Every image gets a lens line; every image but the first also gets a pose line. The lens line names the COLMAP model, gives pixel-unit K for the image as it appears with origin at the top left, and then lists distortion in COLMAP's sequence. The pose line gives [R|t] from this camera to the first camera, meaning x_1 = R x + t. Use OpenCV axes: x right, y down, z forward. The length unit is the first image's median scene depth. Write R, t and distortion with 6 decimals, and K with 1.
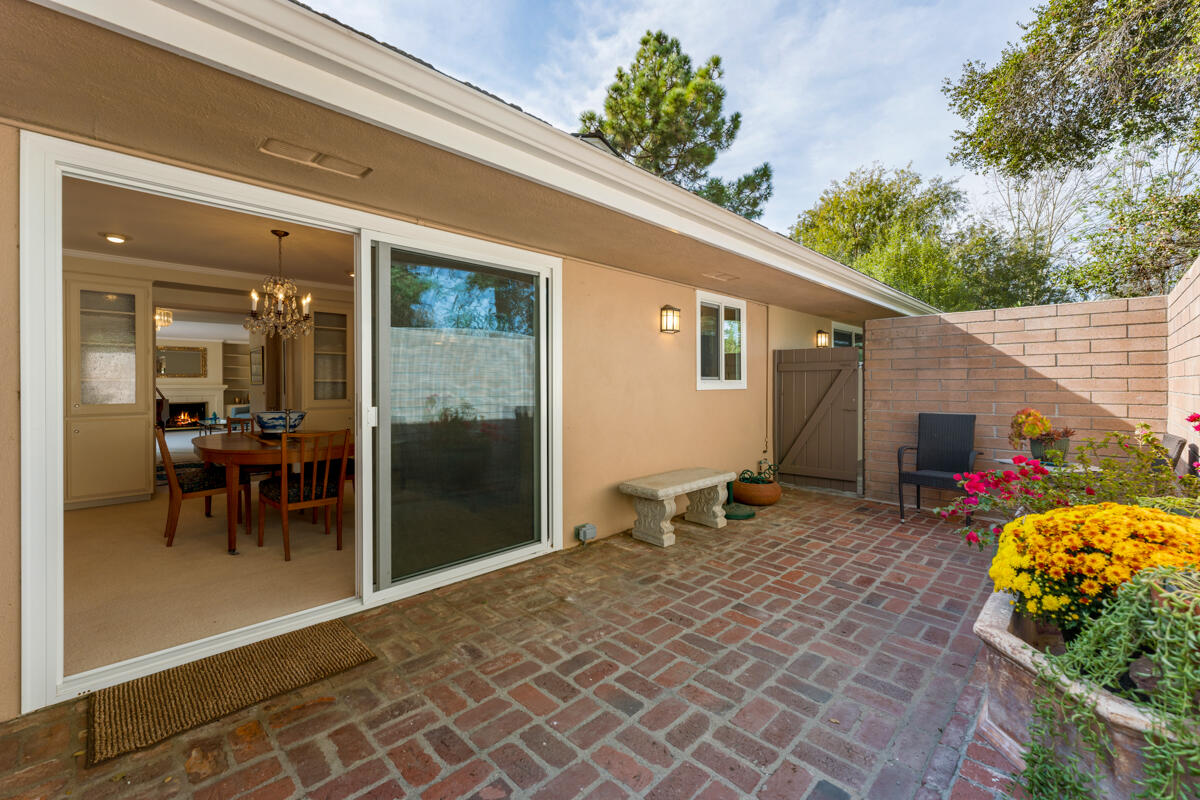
lens RADIAL K [[486.6, 0, 590.8], [0, 486.6, 382.2], [0, 0, 1]] dist [-0.002529, 0.002389]
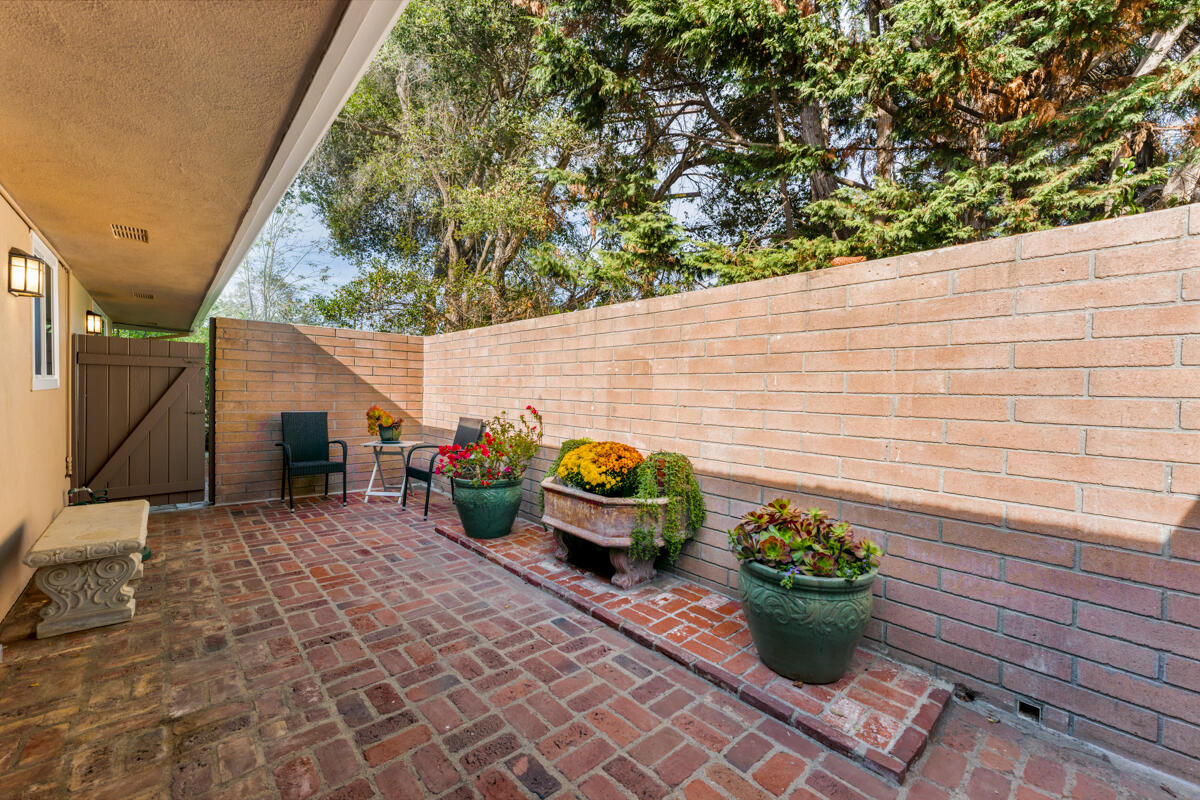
lens RADIAL K [[486.6, 0, 598.5], [0, 486.6, 402.6], [0, 0, 1]] dist [-0.002529, 0.002389]
pose [[0.048855, -0.020744, 0.998590, -0.601055], [-0.027601, 0.999374, 0.022110, -0.003529], [-0.998424, -0.028642, 0.048252, 0.374020]]
